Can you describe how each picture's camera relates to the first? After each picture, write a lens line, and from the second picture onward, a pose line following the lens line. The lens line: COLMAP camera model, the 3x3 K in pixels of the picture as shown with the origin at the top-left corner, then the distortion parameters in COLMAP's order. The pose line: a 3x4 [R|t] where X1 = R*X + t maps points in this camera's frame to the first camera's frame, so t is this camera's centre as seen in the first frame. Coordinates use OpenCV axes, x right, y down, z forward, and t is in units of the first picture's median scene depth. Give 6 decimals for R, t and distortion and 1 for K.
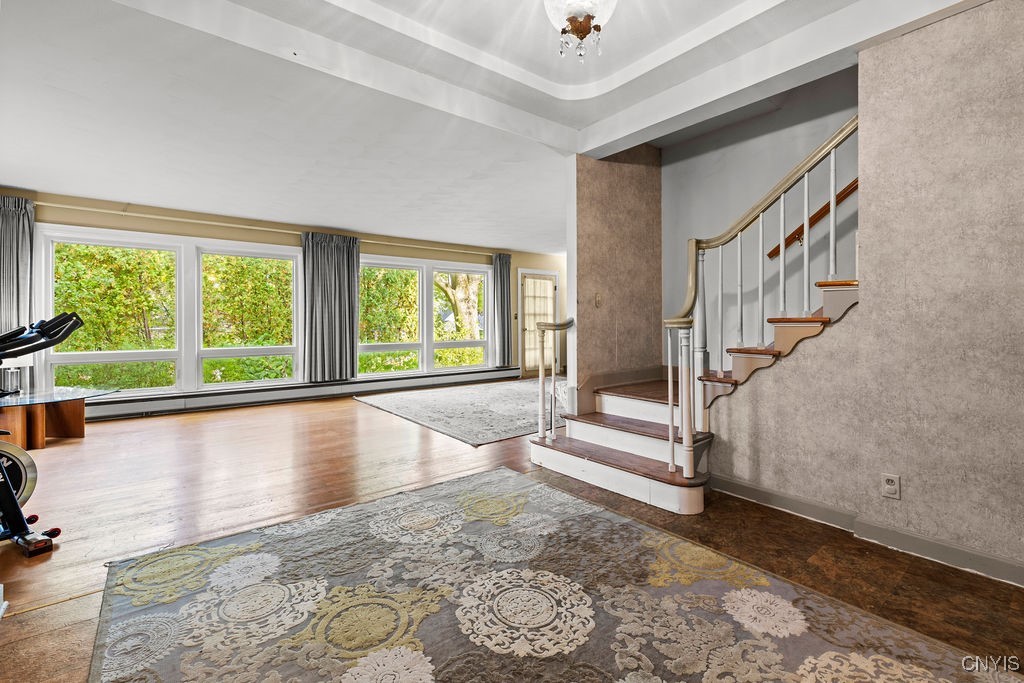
lens RADIAL K [[448.7, 0, 512.9], [0, 448.7, 321.9], [0, 0, 1]] dist [0.000988, 0.000033]
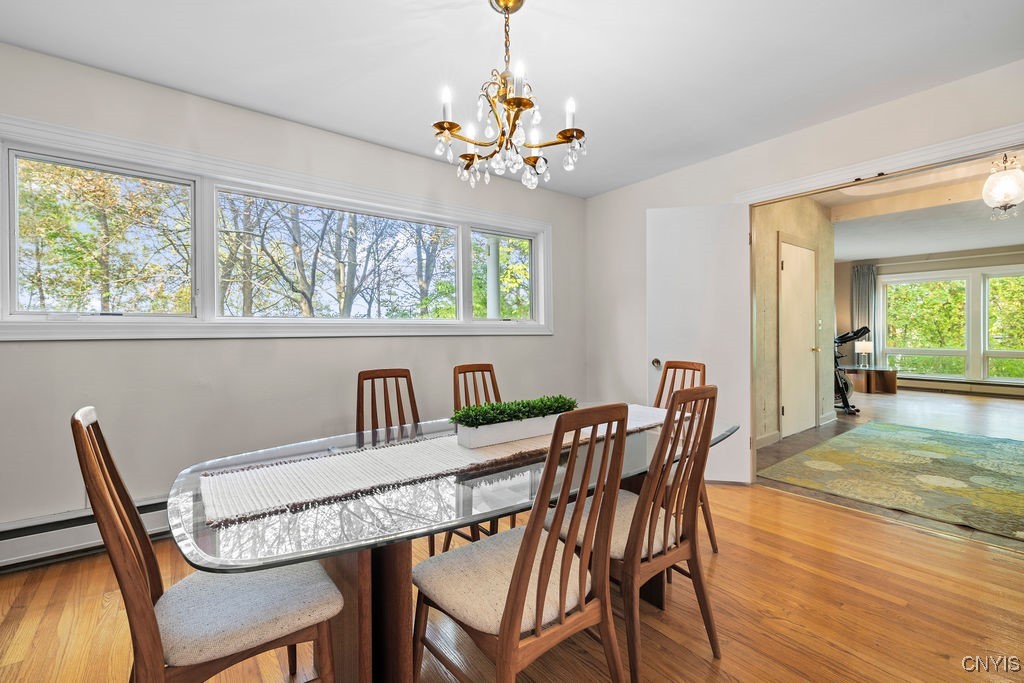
lens RADIAL K [[448.7, 0, 512.9], [0, 448.7, 321.9], [0, 0, 1]] dist [0.000988, 0.000033]
pose [[-0.007072, -0.019538, -0.999784, 0.685350], [0.006287, 0.999788, -0.019583, -0.006683], [0.999955, -0.006424, -0.006947, -0.420389]]
